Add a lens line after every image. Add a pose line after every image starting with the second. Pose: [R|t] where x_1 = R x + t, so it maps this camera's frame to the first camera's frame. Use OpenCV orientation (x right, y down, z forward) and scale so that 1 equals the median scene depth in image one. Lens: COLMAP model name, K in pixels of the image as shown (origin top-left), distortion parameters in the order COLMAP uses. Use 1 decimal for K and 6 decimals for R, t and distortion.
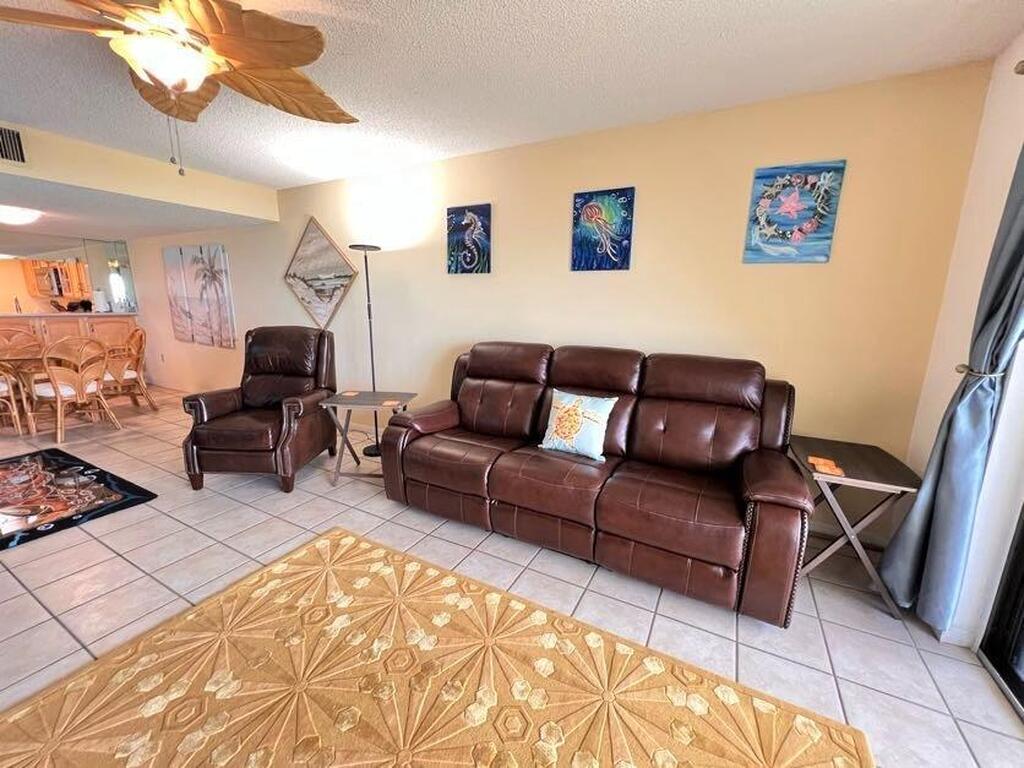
lens RADIAL K [[411.7, 0, 513.3], [0, 411.7, 384.9], [0, 0, 1]] dist [-0.000389, 0.000135]
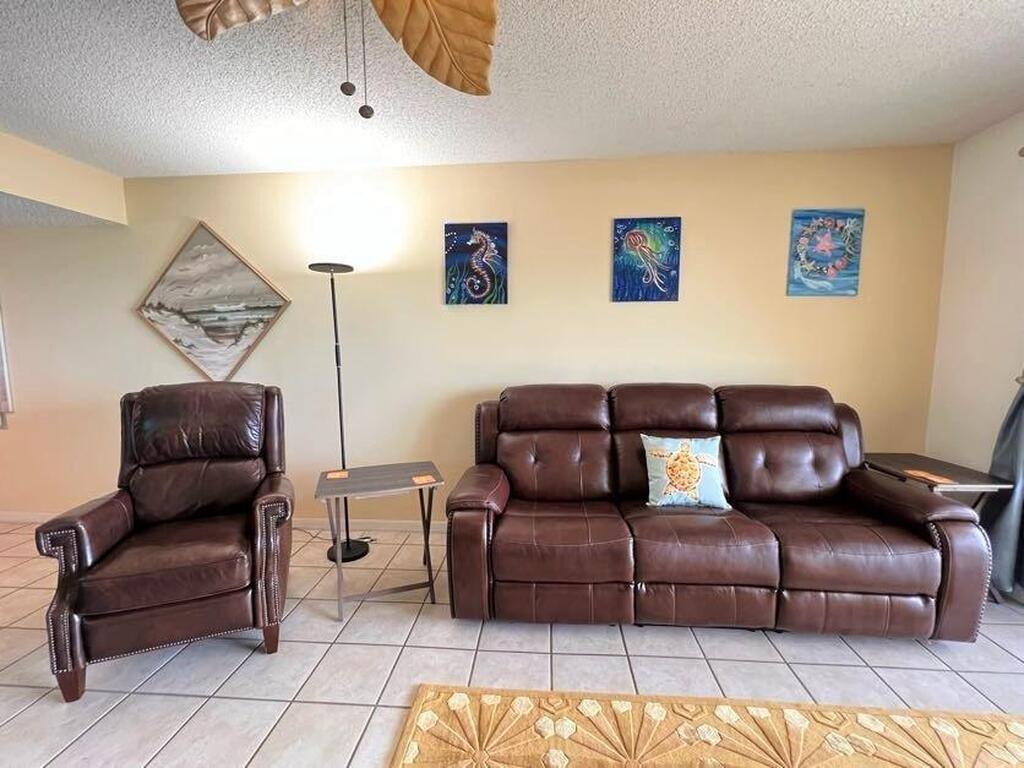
lens RADIAL K [[446.3, 0, 512.8], [0, 446.3, 386.0], [0, 0, 1]] dist [-0.000398, 0.000681]
pose [[0.913555, -0.064965, 0.401493, -0.480175], [0.102855, 0.991975, -0.073527, -0.046348], [-0.393495, 0.108467, 0.912906, 0.223170]]
